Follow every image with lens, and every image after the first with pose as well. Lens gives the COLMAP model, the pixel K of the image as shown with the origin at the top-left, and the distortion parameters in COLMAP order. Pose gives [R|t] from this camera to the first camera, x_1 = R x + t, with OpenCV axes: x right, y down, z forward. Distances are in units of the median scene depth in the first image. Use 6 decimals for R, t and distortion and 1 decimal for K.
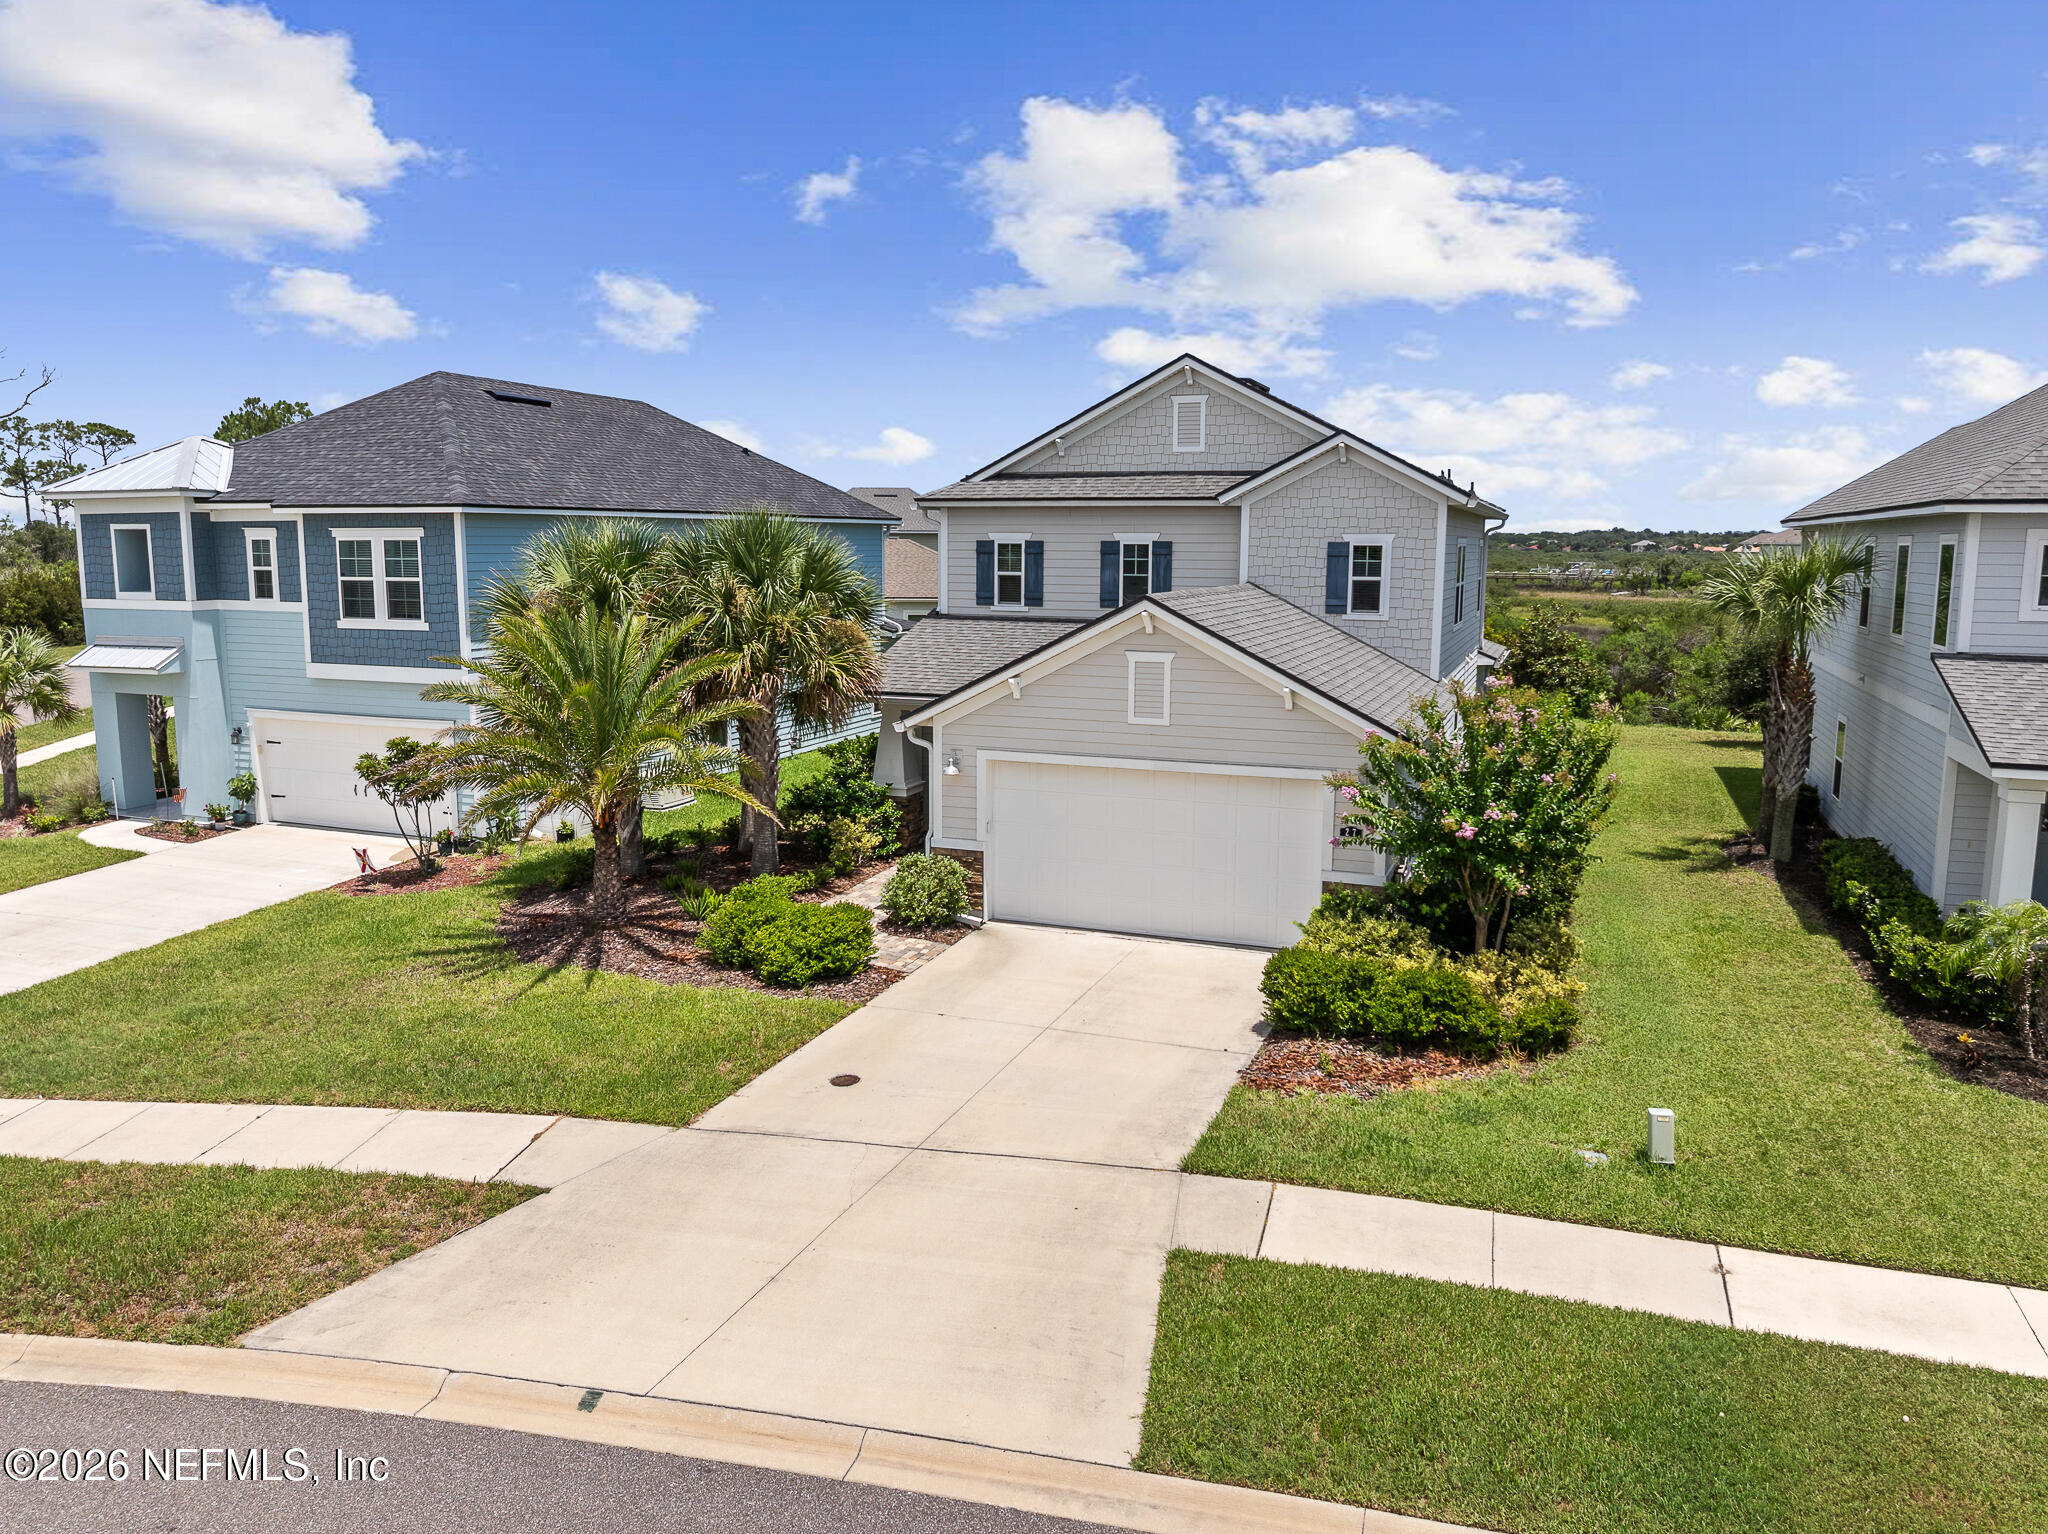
lens RADIAL K [[1455.1, 0, 1030.2], [0, 1455.1, 754.3], [0, 0, 1]] dist [-0.040905, 0.007738]
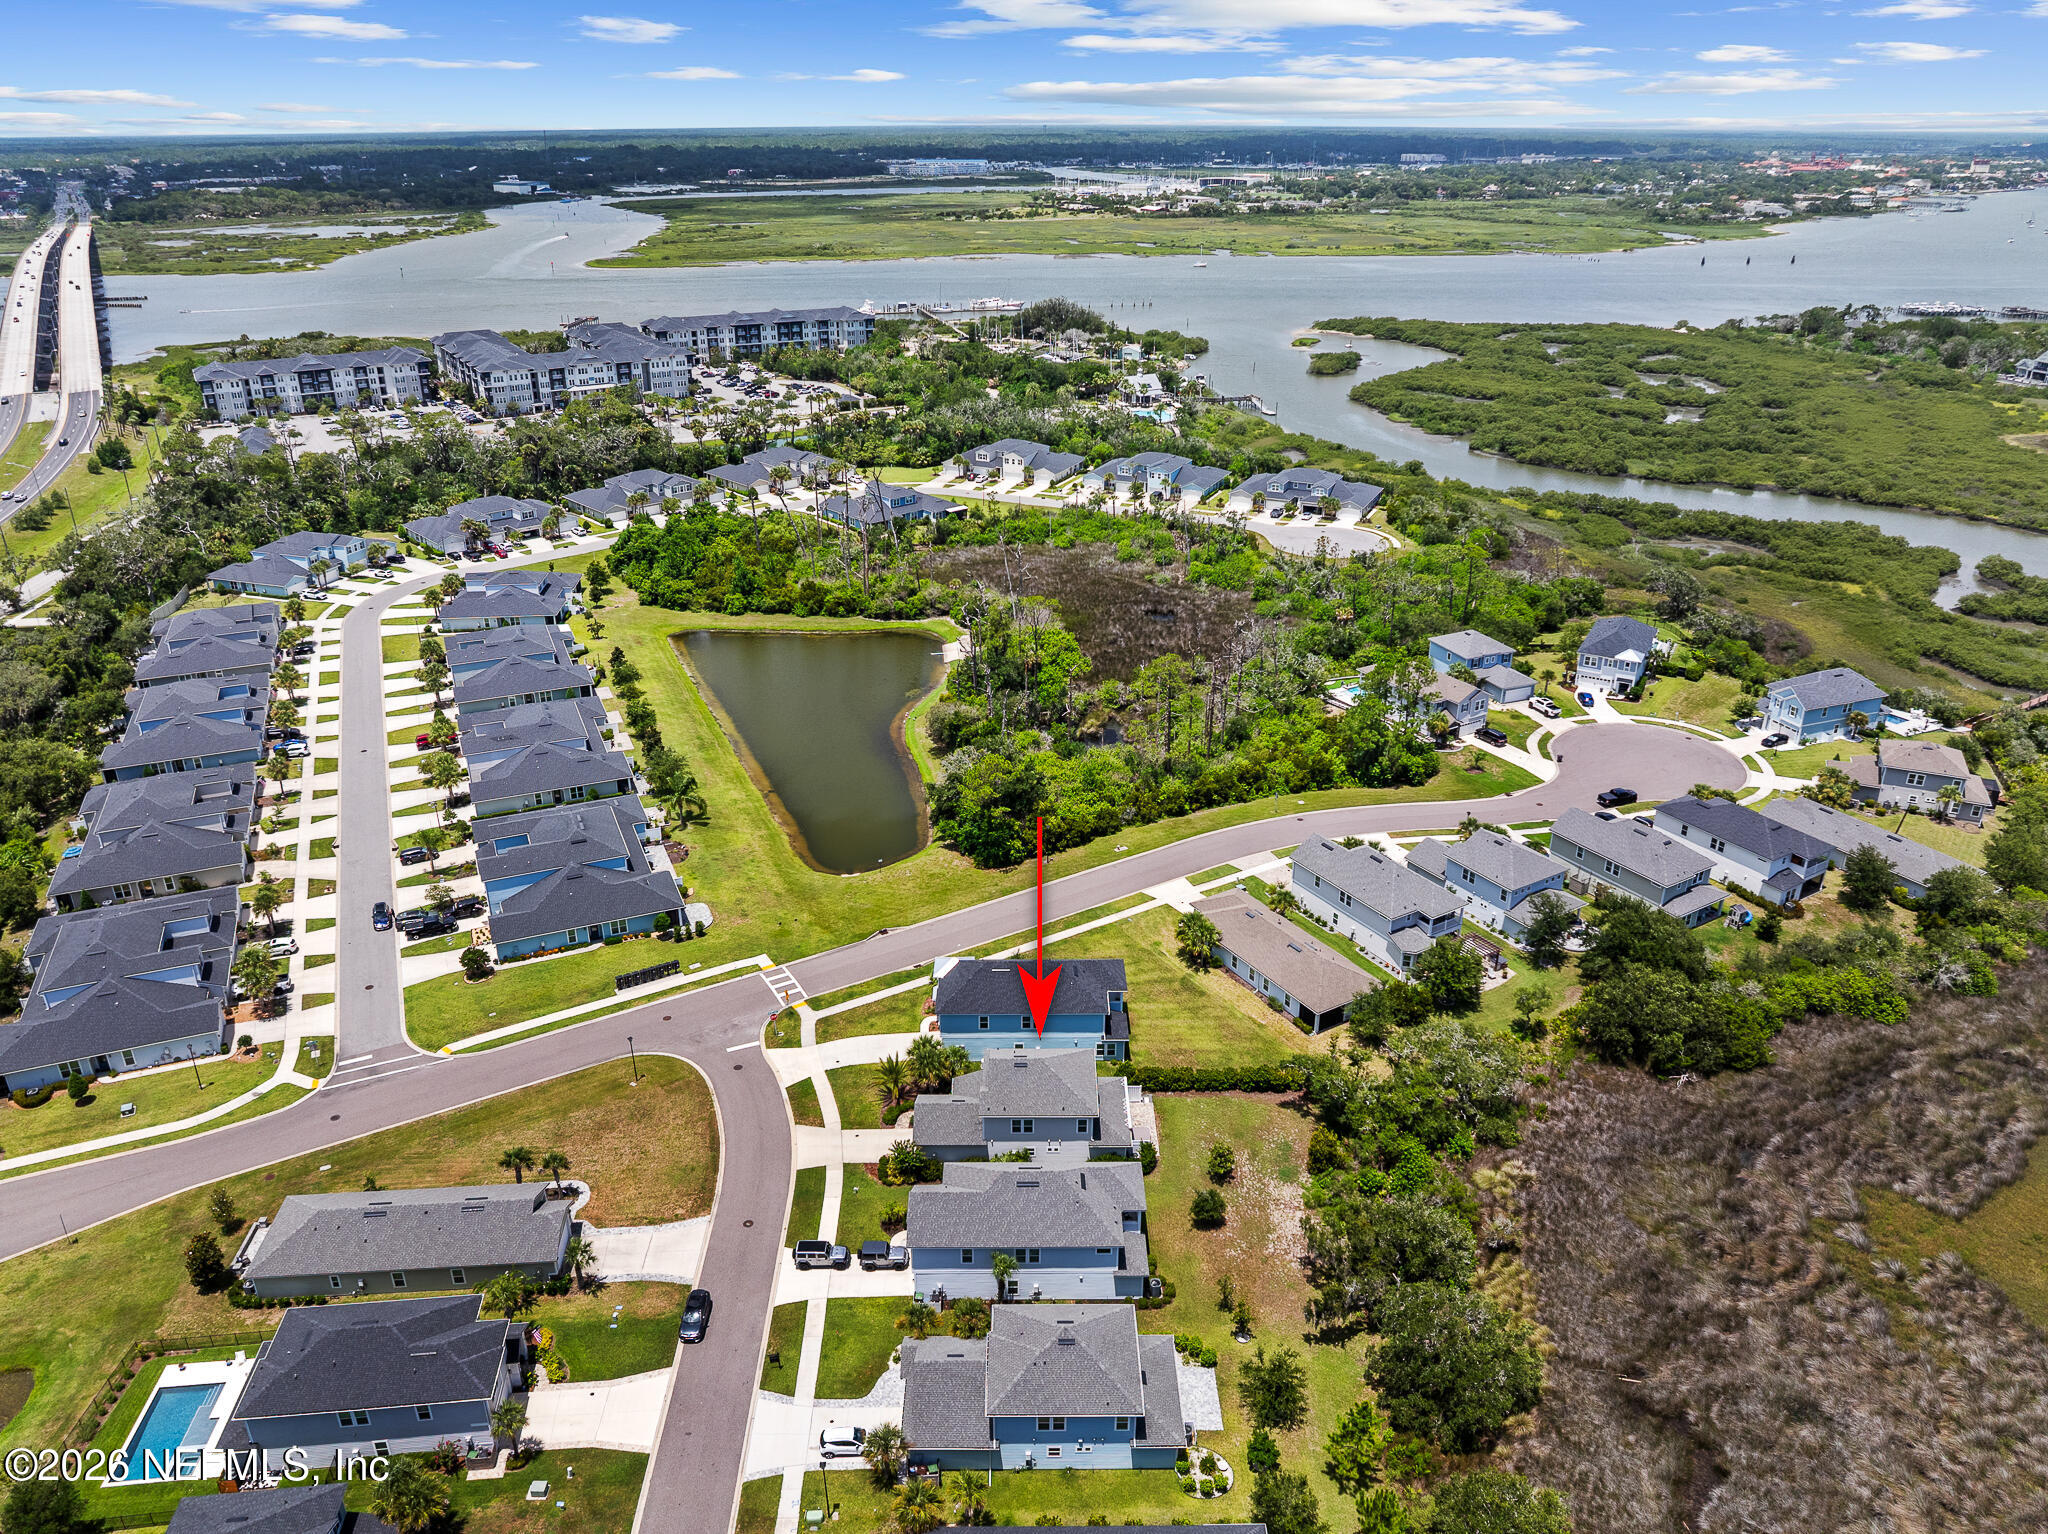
lens RADIAL K [[1456.7, 0, 1030.7], [0, 1456.7, 730.6], [0, 0, 1]] dist [-0.037443, 0.003753]
pose [[0.359683, 0.355343, -0.862763, 4.446839], [-0.134725, 0.934734, 0.328819, -3.248667], [0.923297, -0.002035, 0.384081, -0.903204]]
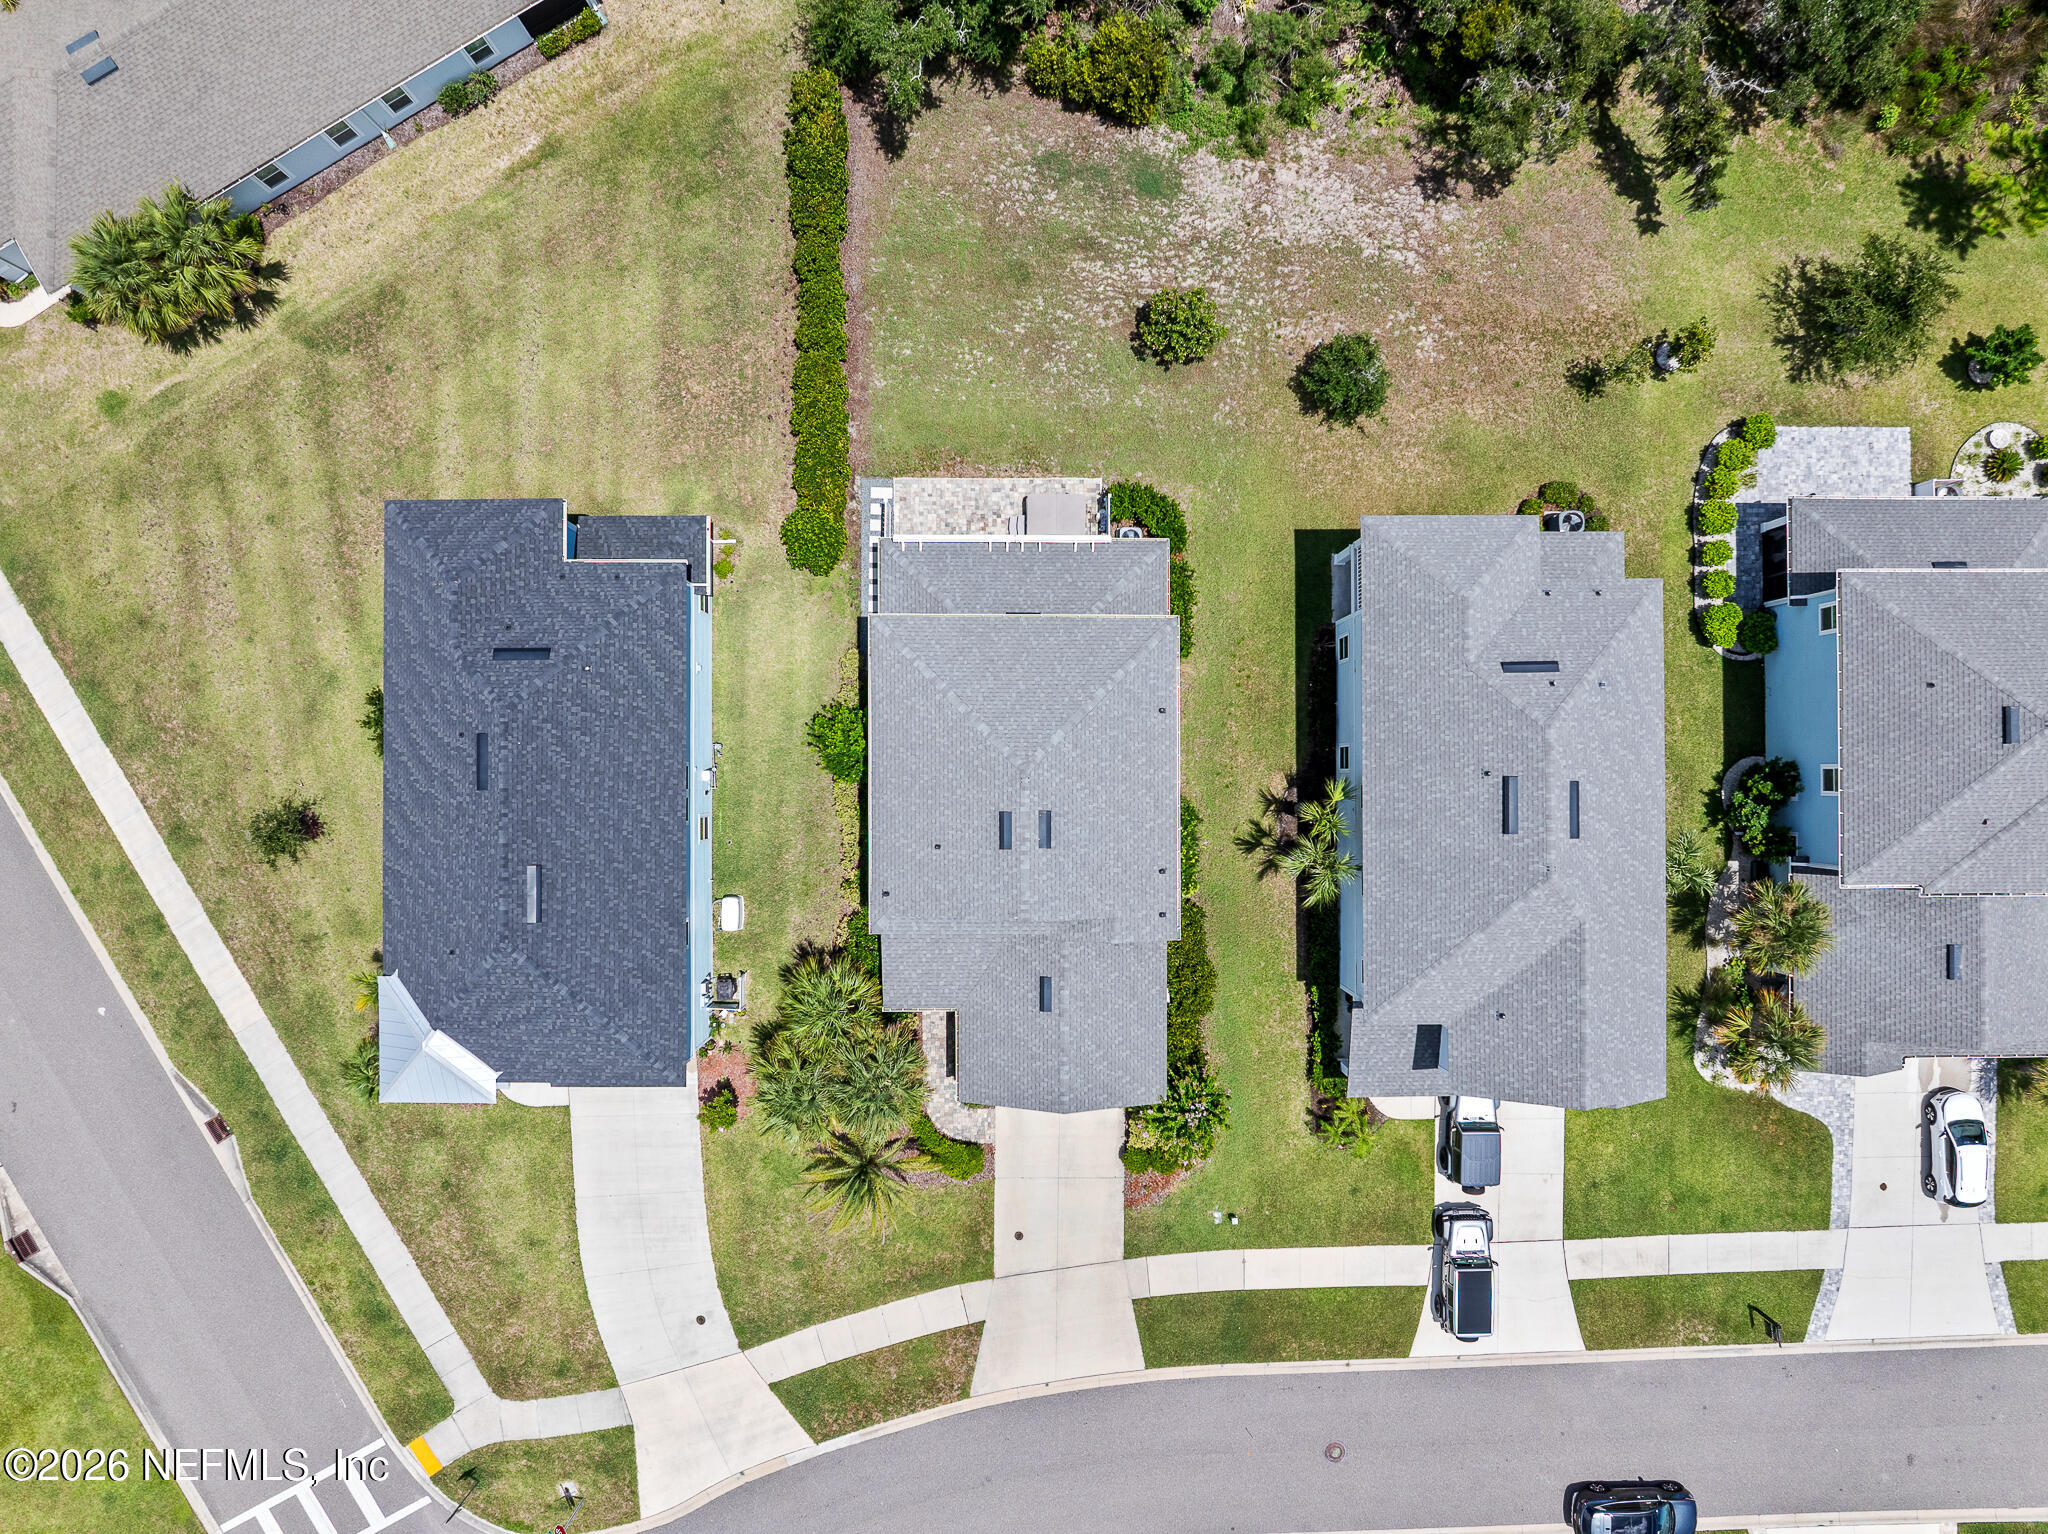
lens RADIAL K [[1455.1, 0, 1030.2], [0, 1455.1, 754.3], [0, 0, 1]] dist [-0.040905, 0.007738]
pose [[0.934134, -0.356923, -0.000660, 0.199793], [0.056078, 0.144941, 0.987850, -2.147552], [-0.352490, -0.922821, 0.155410, 0.958151]]
